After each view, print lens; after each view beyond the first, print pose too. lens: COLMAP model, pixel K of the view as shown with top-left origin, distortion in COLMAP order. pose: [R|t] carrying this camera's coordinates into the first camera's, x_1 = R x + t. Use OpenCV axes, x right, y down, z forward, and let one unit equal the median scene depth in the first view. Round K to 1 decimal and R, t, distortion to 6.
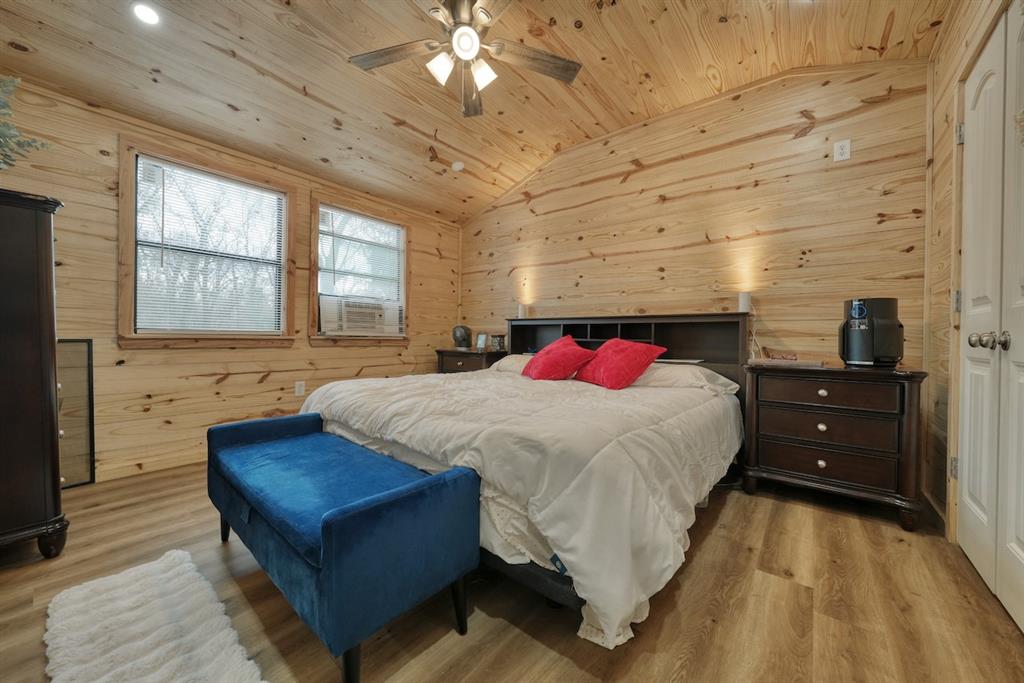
lens RADIAL K [[376.1, 0, 513.1], [0, 376.1, 340.1], [0, 0, 1]] dist [0.000114, 0.000101]
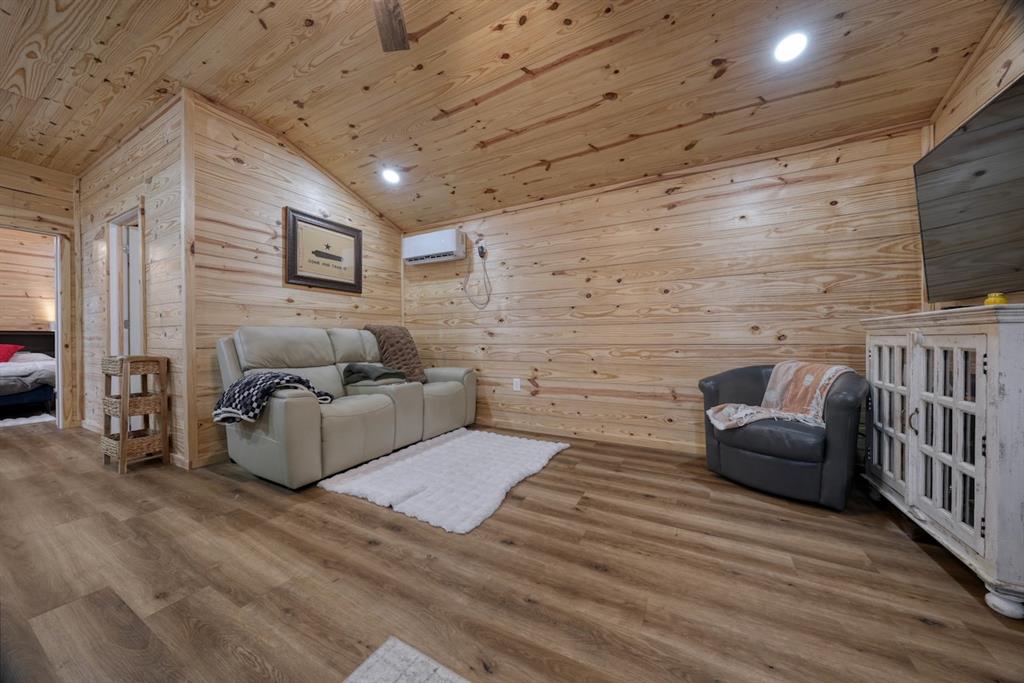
lens RADIAL K [[346.4, 0, 513.2], [0, 346.4, 340.3], [0, 0, 1]] dist [-0.006735, 0.001390]
pose [[-0.180317, -0.016680, 0.983467, -1.704392], [0.008759, 0.999789, 0.018563, -0.021456], [-0.983569, 0.011961, -0.180133, -1.220608]]
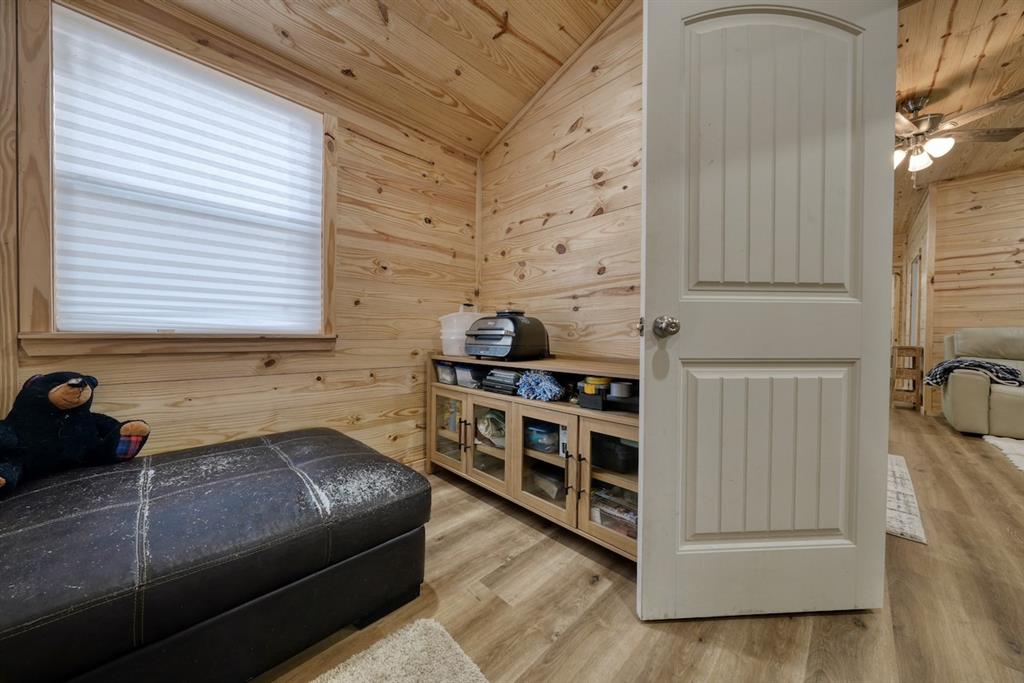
lens RADIAL K [[346.4, 0, 513.2], [0, 346.4, 340.3], [0, 0, 1]] dist [-0.006735, 0.001390]
pose [[0.994173, -0.003230, -0.107749, -2.181205], [0.004224, 0.999951, 0.008993, -0.019689], [0.107715, -0.009395, 0.994137, -2.048429]]
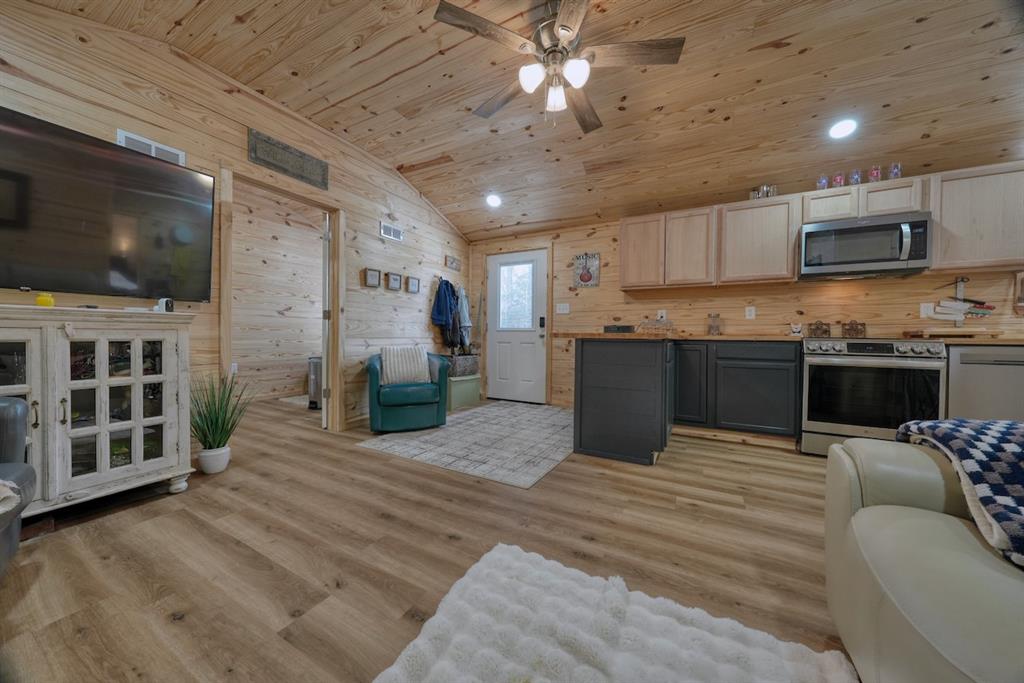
lens RADIAL K [[346.4, 0, 513.2], [0, 346.4, 340.3], [0, 0, 1]] dist [-0.006735, 0.001390]
pose [[0.180334, 0.002562, -0.983602, -0.761323], [-0.012387, 0.999923, 0.000333, -0.006479], [0.983528, 0.012124, 0.180351, -1.305071]]
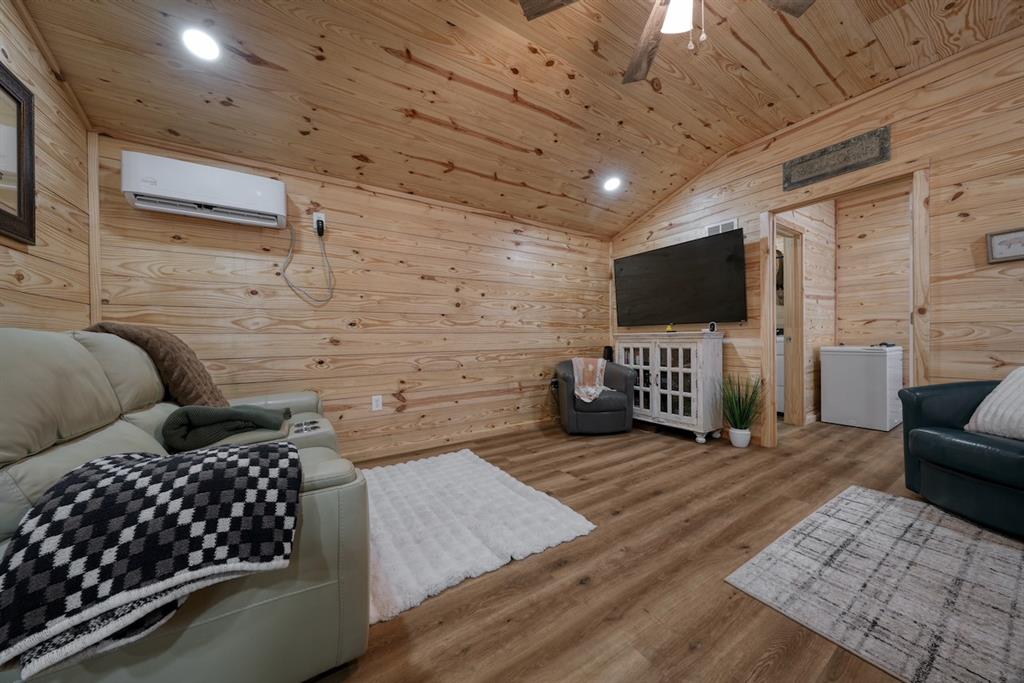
lens RADIAL K [[345.5, 0, 512.9], [0, 345.5, 340.8], [0, 0, 1]] dist [-0.007048, 0.001651]
pose [[-0.951119, -0.003962, 0.308800, -1.253715], [0.000797, 0.999883, 0.015283, -0.036862], [-0.308824, 0.014782, -0.951004, -0.689583]]
